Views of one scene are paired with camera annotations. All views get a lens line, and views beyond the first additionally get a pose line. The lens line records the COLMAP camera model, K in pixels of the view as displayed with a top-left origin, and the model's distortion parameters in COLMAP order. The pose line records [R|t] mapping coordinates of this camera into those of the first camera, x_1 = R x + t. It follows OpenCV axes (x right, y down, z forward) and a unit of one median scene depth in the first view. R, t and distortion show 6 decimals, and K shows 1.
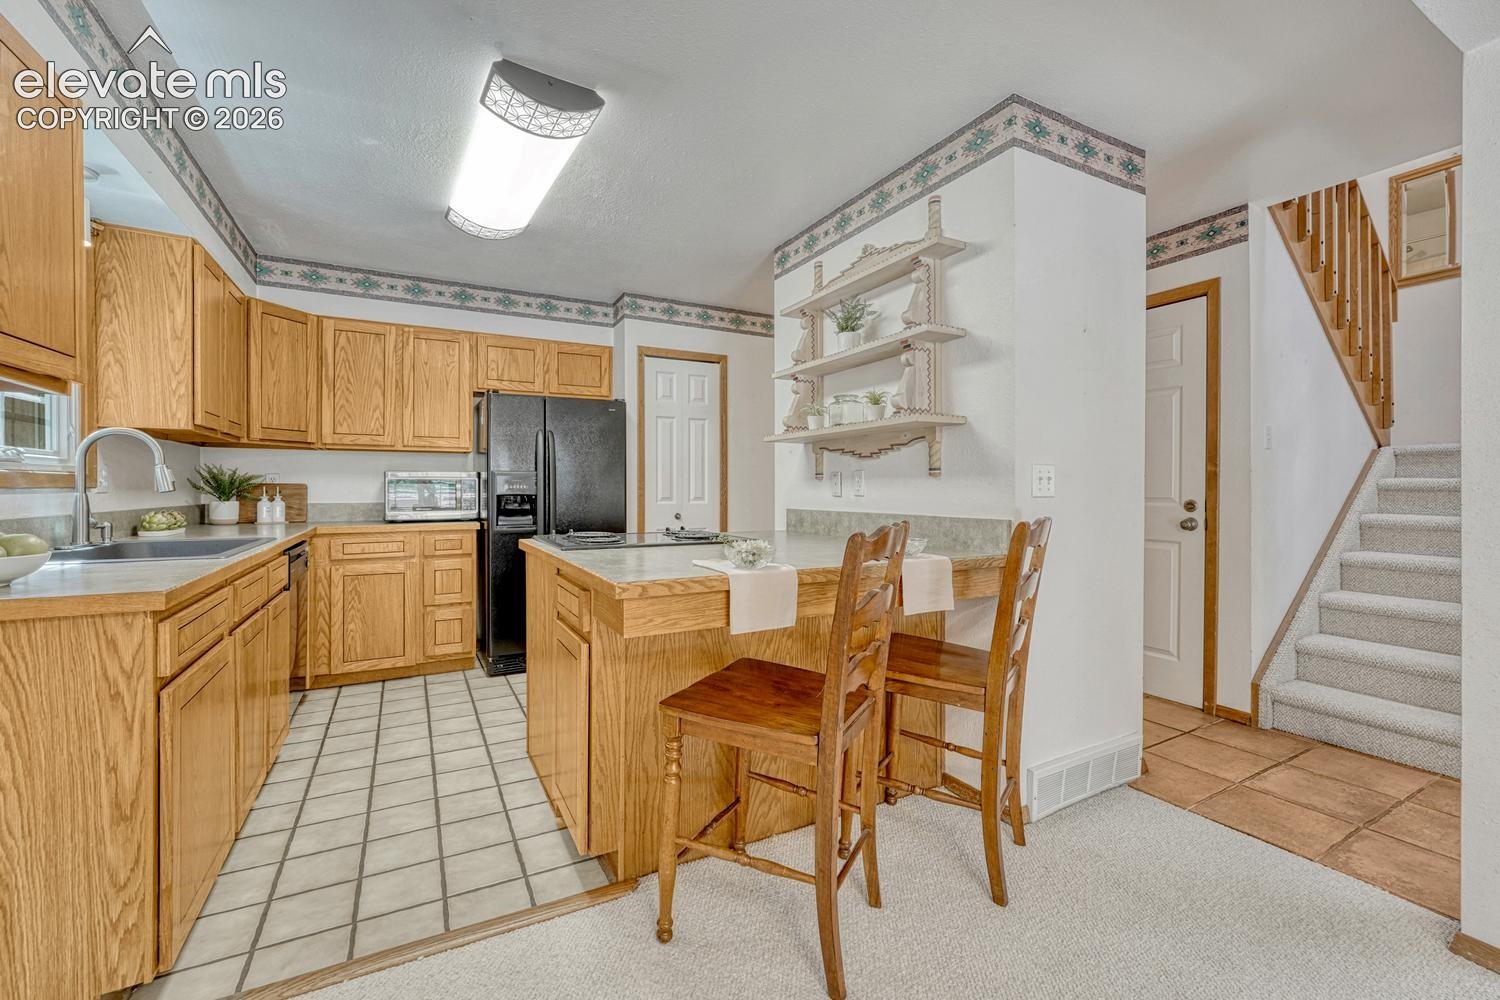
lens RADIAL K [[618.1, 0, 736.8], [0, 618.1, 482.8], [0, 0, 1]] dist [-0.005331, -0.000838]
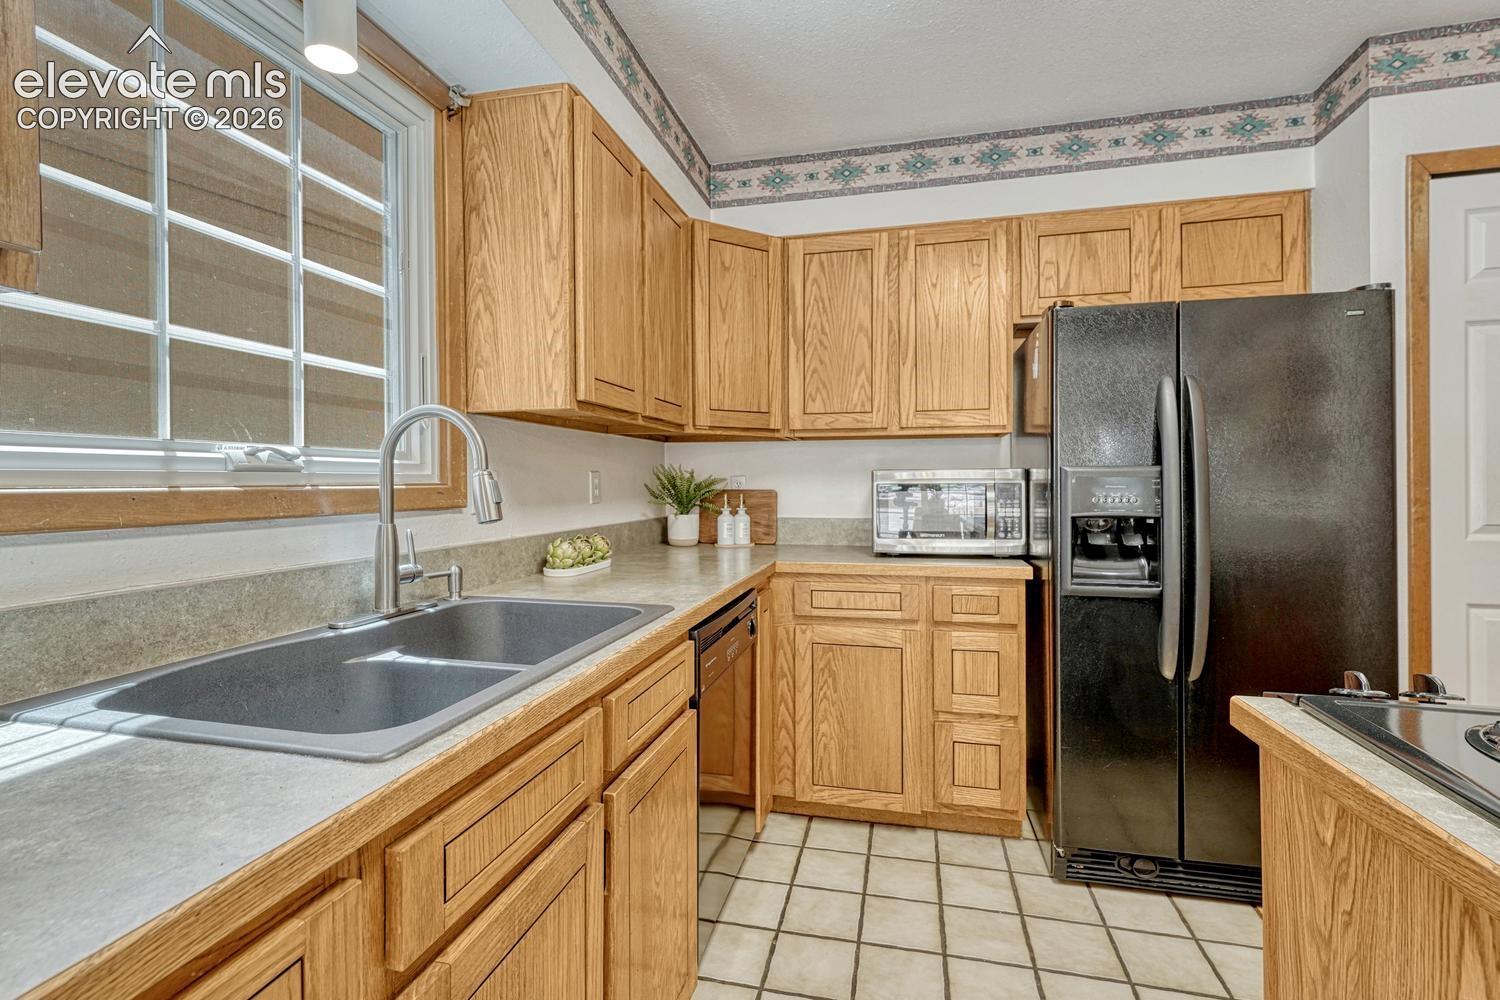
lens RADIAL K [[647.0, 0, 757.5], [0, 647.0, 489.1], [0, 0, 1]] dist [-0.007174, 0.001249]
pose [[0.748760, 0.004849, -0.662824, -0.234840], [0.009483, 0.999793, 0.018027, -0.013042], [0.662774, -0.019784, 0.748558, 0.450100]]
